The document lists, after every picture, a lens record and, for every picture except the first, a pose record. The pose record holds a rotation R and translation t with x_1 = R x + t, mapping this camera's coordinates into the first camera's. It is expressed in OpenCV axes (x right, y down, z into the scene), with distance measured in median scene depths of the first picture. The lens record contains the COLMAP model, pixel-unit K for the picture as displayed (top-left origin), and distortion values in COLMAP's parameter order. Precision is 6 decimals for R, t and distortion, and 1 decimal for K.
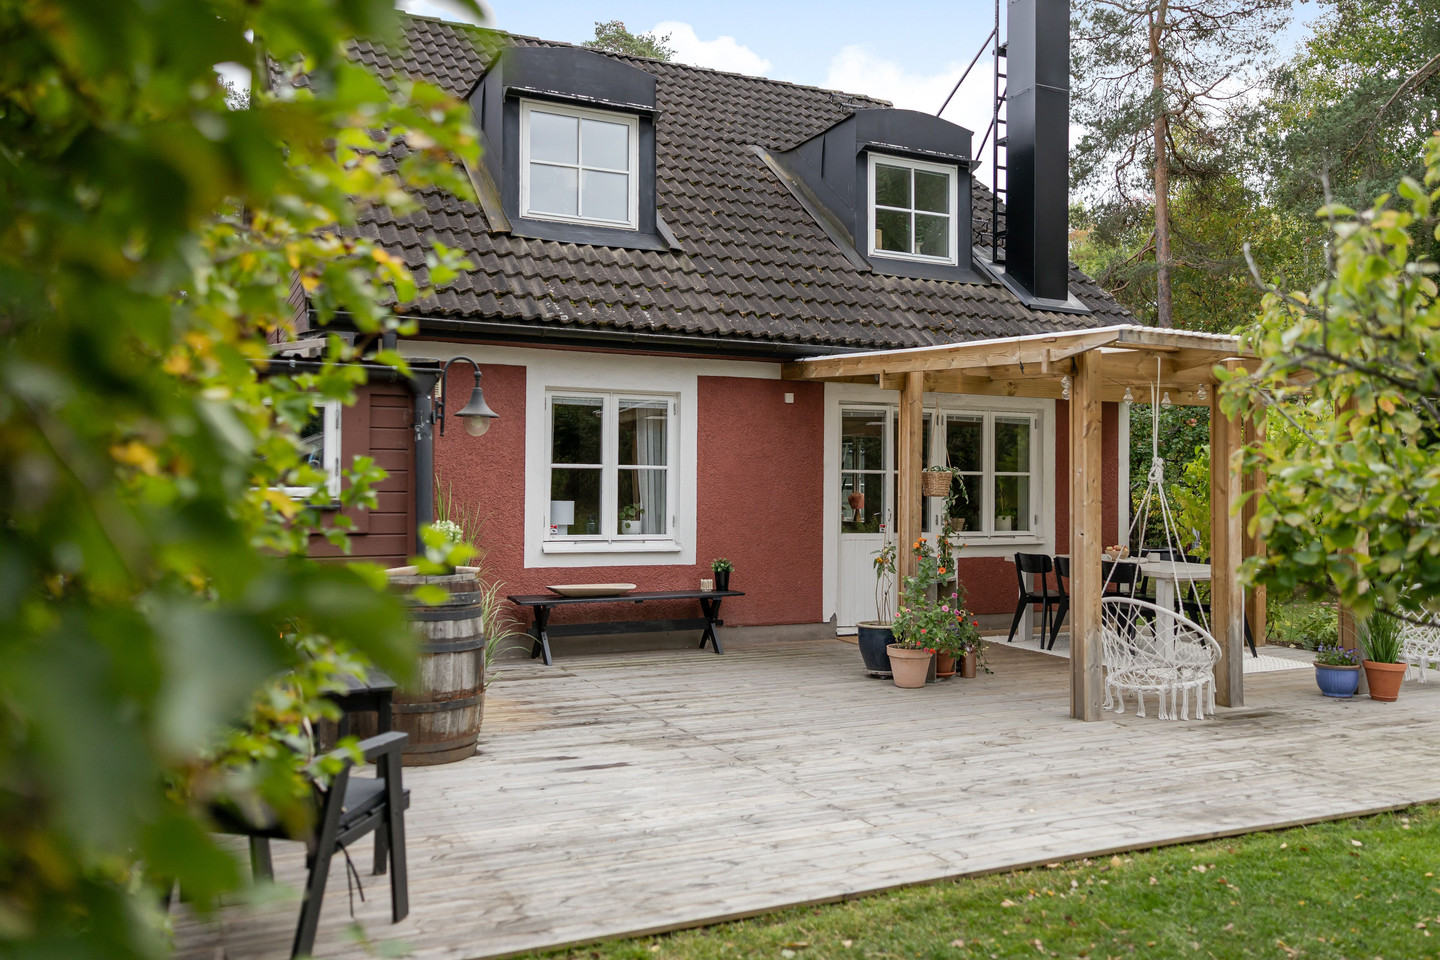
lens RADIAL K [[1129.5, 0, 720.0], [0, 1129.5, 480.0], [0, 0, 1]] dist [-0.002634, -0.001760]
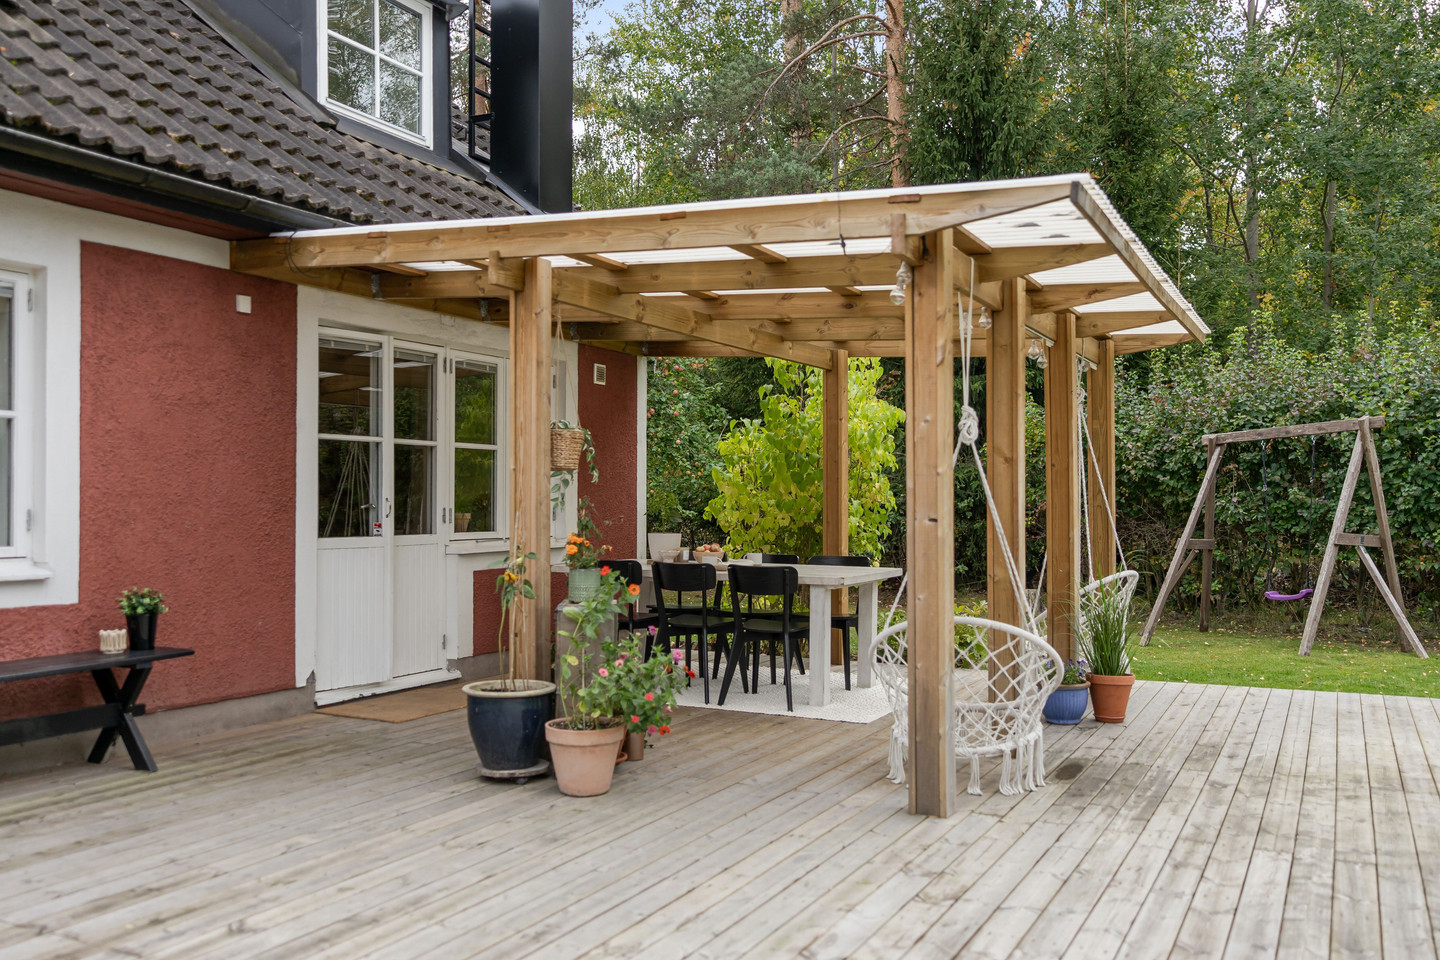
lens RADIAL K [[1210.9, 0, 720.0], [0, 1210.9, 480.0], [0, 0, 1]] dist [0.007404, 0.005269]
pose [[0.790462, 0.004652, 0.612493, -0.130239], [-0.000053, 0.999972, -0.007527, 0.022698], [-0.612511, 0.005917, 0.790440, 0.379514]]
